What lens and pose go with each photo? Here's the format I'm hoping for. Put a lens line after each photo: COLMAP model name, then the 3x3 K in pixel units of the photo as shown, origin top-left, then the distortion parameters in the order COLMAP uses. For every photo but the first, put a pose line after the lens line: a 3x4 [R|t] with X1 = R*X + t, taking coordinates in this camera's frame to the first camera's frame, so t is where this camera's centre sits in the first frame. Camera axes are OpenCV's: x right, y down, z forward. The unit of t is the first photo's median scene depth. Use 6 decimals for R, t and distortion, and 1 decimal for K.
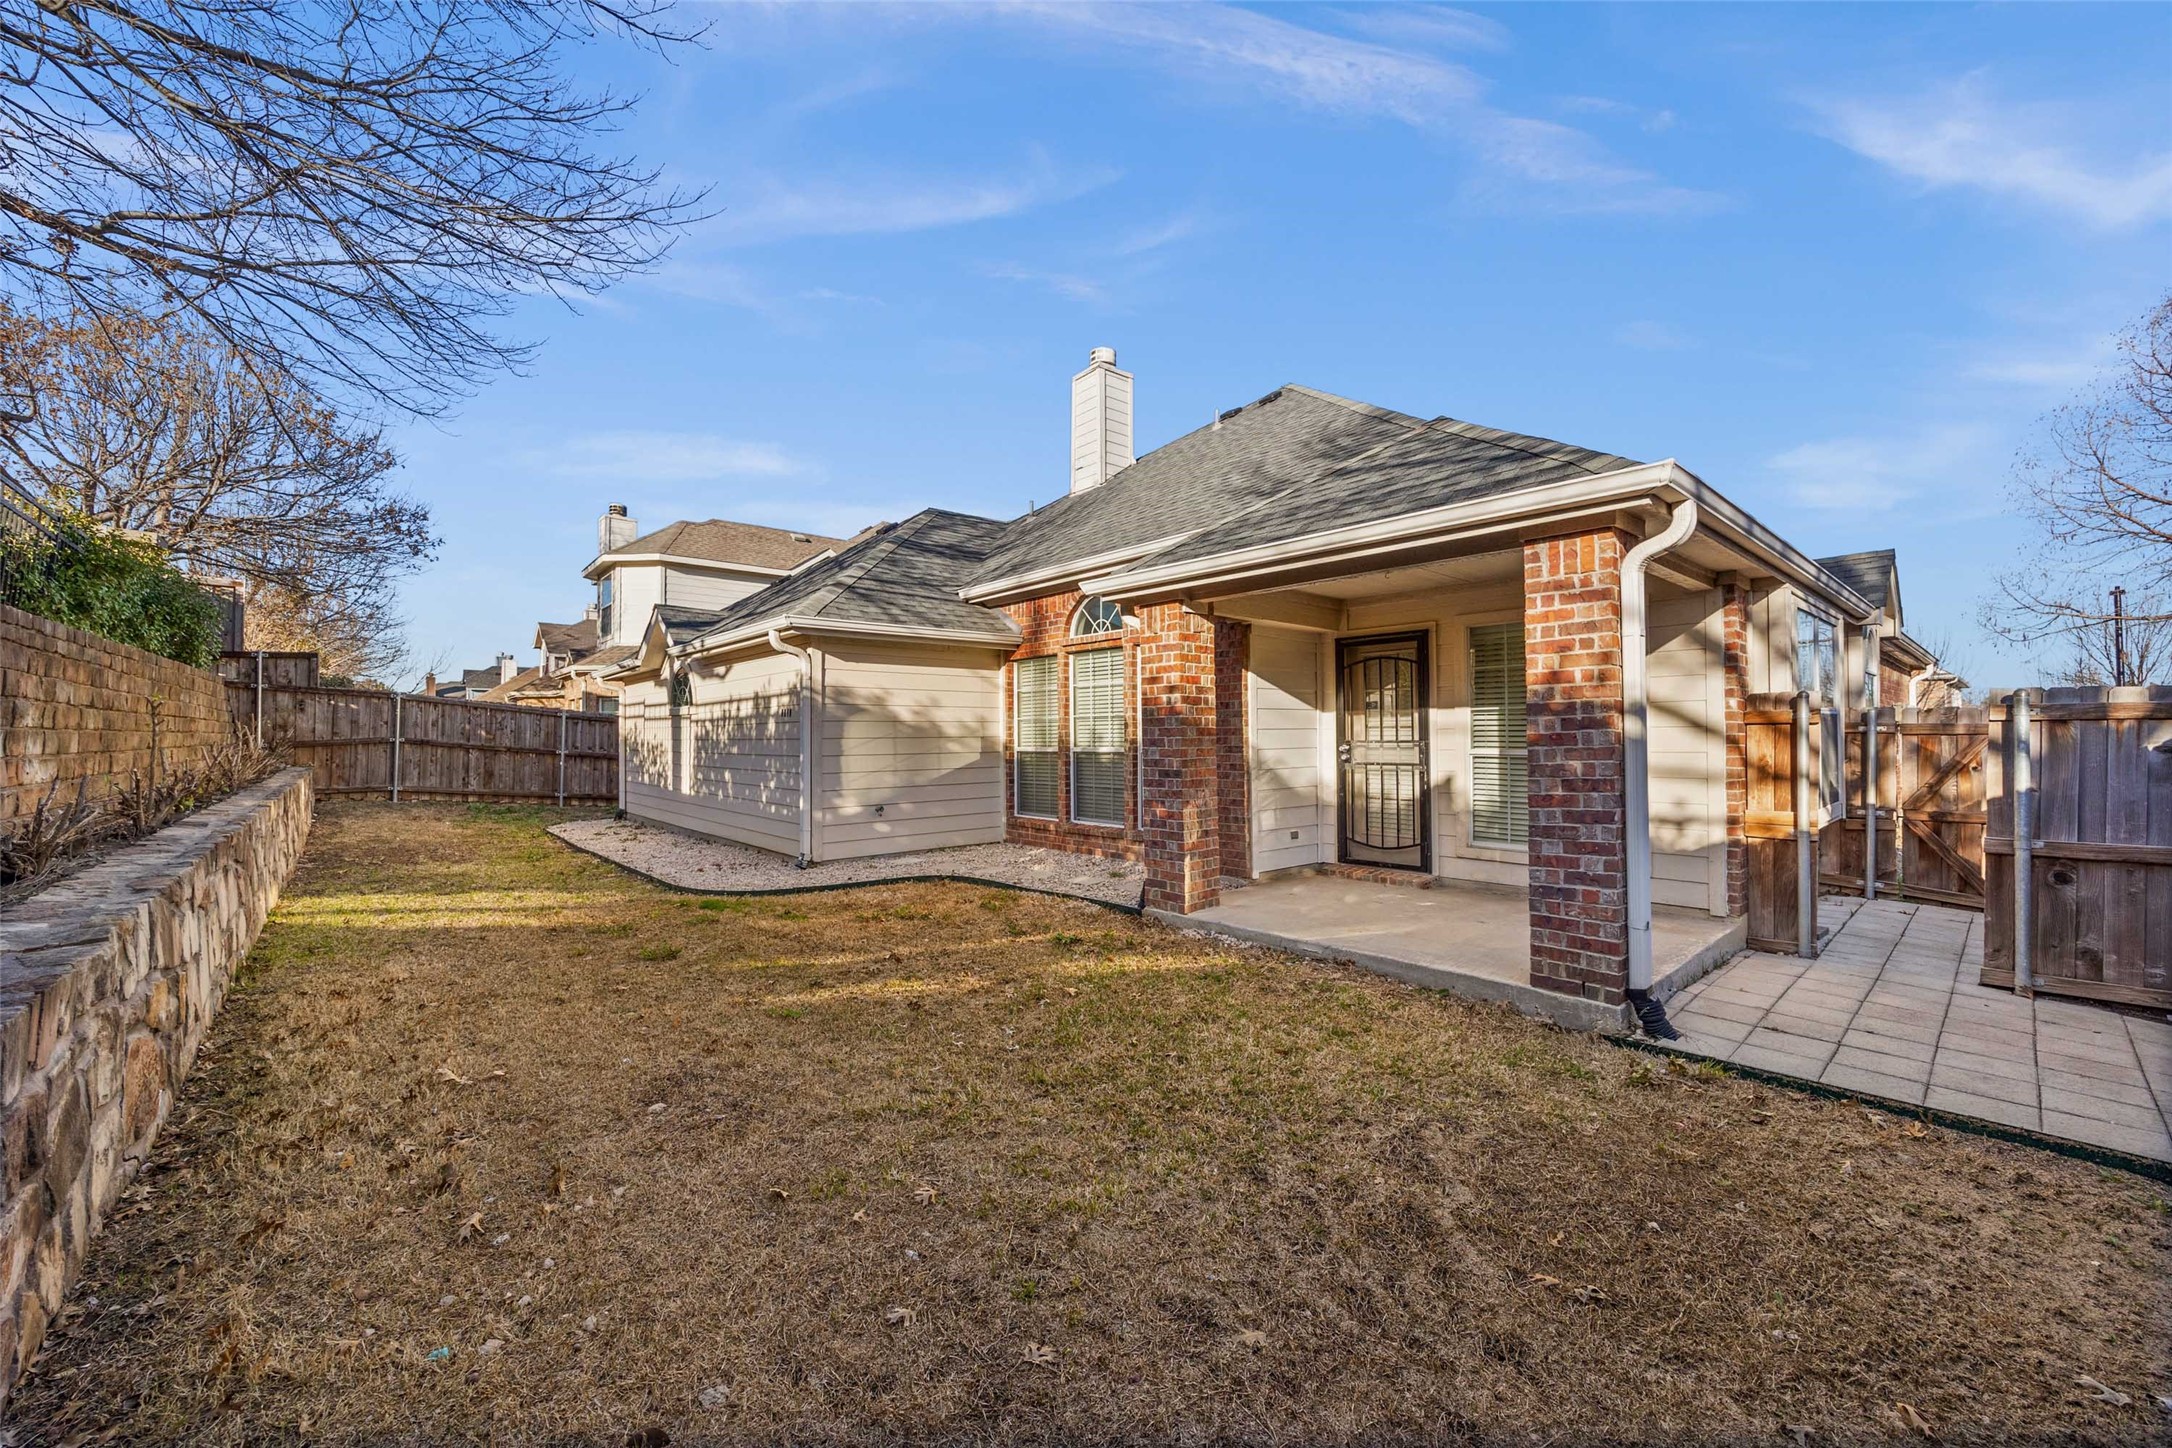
lens RADIAL K [[839.0, 0, 1102.0], [0, 839.0, 726.1], [0, 0, 1]] dist [-0.006933, 0.000441]
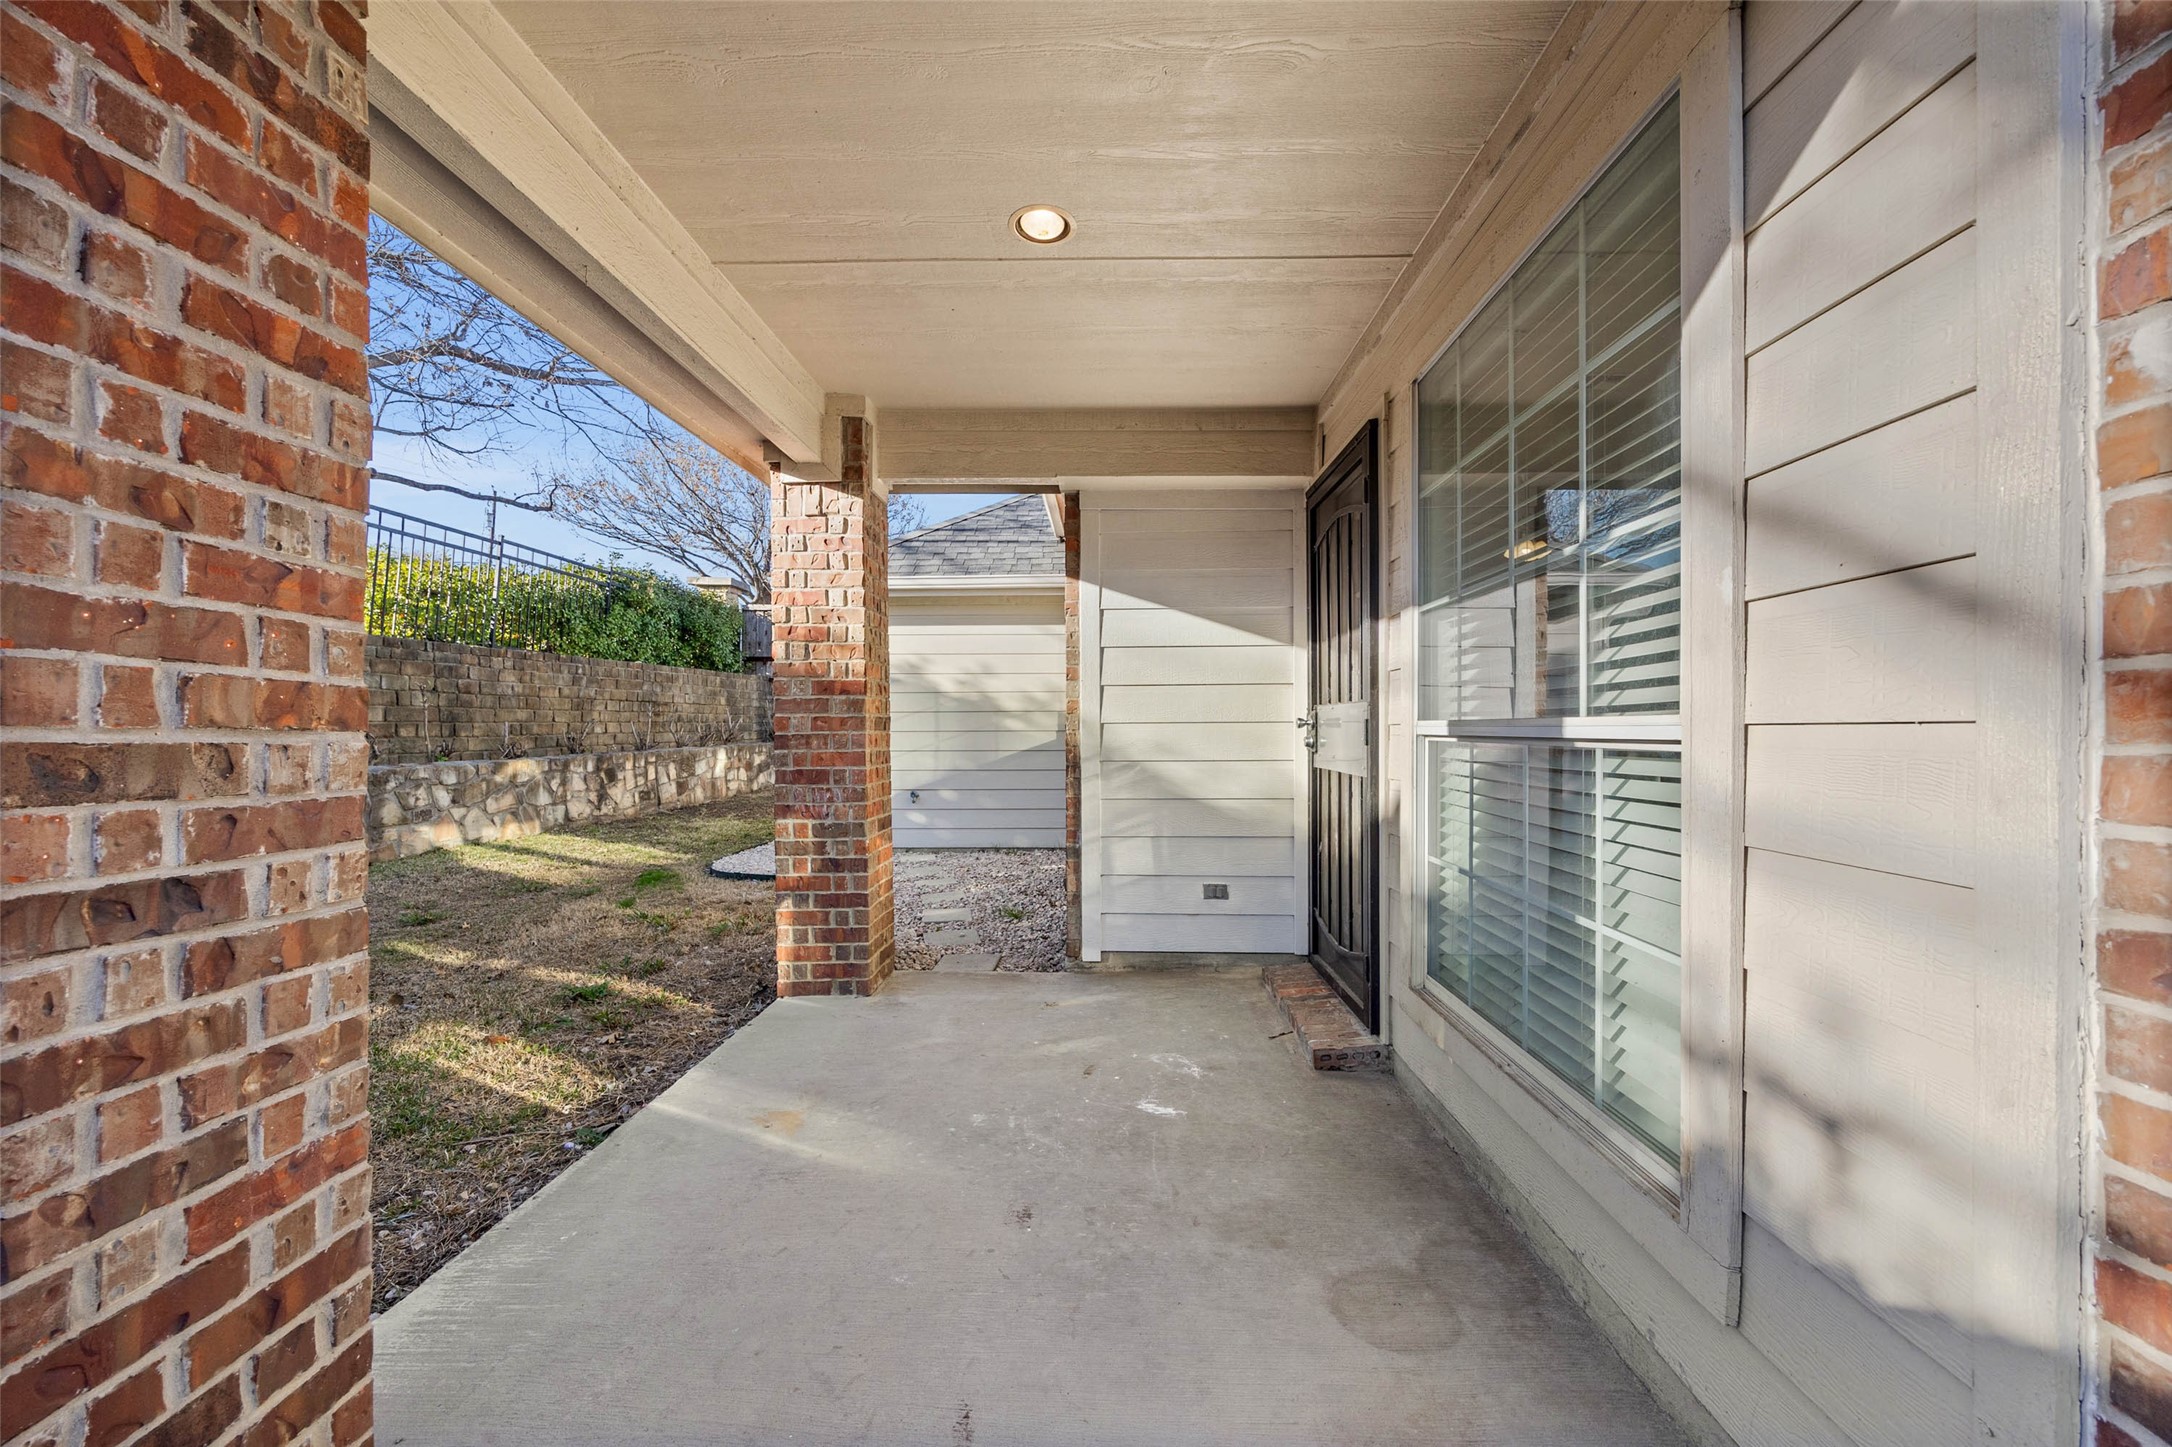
lens RADIAL K [[839.0, 0, 1086.6], [0, 839.0, 731.7], [0, 0, 1]] dist [-0.006933, 0.000441]
pose [[0.722846, 0.007842, -0.690964, 0.520225], [0.006022, 0.999826, 0.017648, 0.022518], [0.690983, -0.016918, 0.722673, 0.569484]]
